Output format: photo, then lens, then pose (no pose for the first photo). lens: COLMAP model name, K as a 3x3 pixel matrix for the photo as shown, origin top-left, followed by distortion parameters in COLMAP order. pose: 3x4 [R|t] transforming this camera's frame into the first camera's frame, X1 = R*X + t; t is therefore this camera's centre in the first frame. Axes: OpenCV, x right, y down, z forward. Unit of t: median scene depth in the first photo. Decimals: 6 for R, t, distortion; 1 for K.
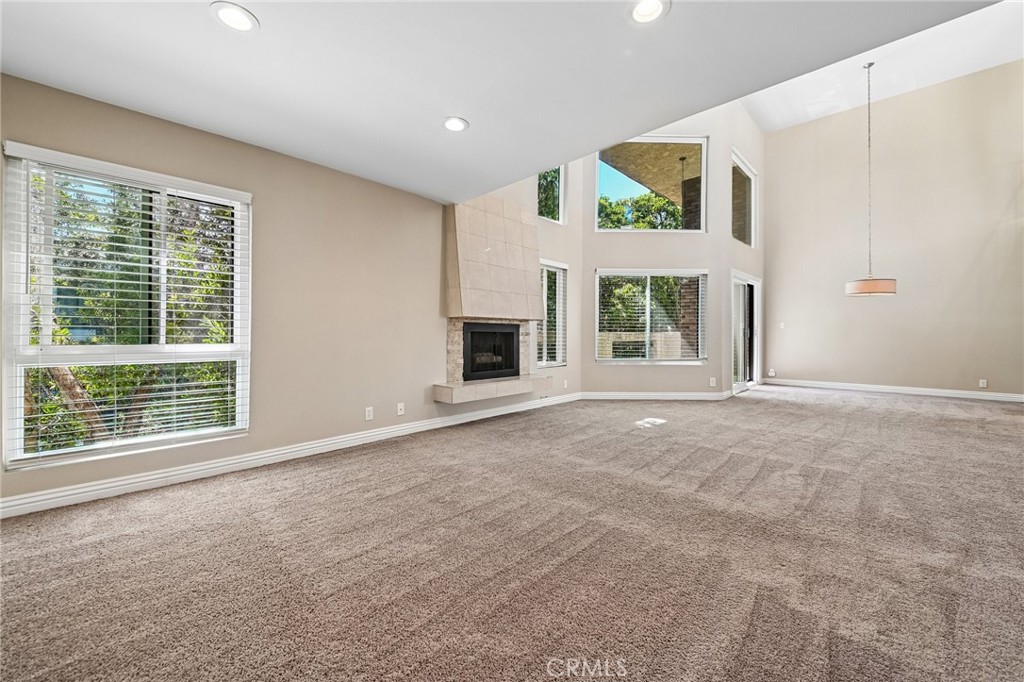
lens RADIAL K [[409.2, 0, 512.0], [0, 409.2, 341.0], [0, 0, 1]] dist [0.000076, -0.000001]
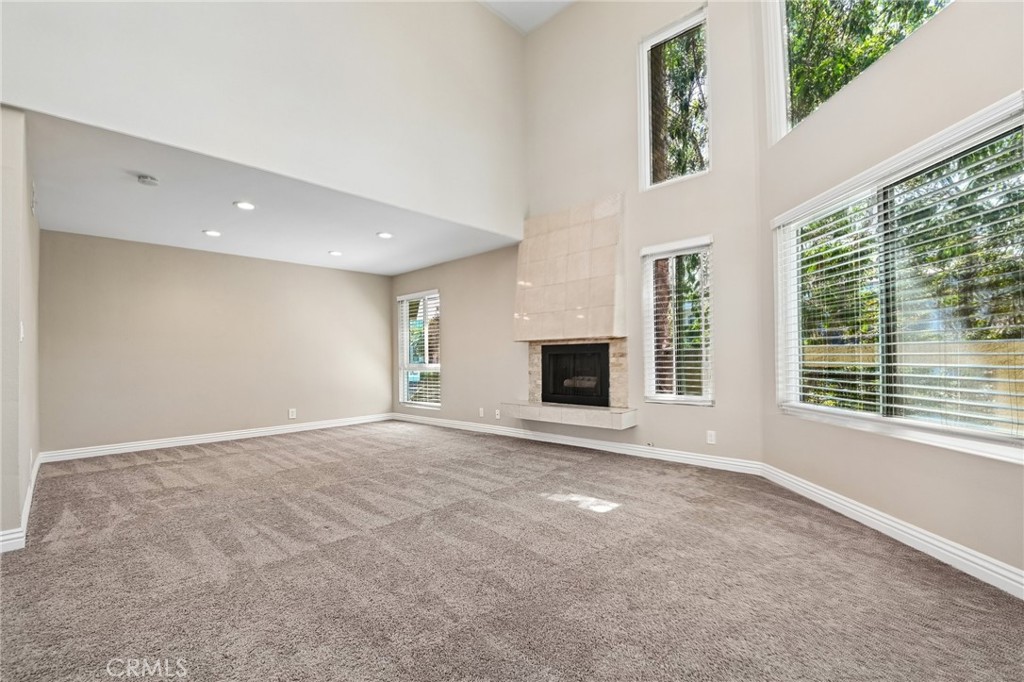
lens RADIAL K [[426.5, 0, 512.4], [0, 426.5, 355.2], [0, 0, 1]] dist [-0.000039, -0.000003]
pose [[-0.003906, -0.006359, -0.999972, 0.912735], [0.004336, 0.999970, -0.006376, -0.013132], [0.999983, -0.004361, -0.003879, 0.868984]]
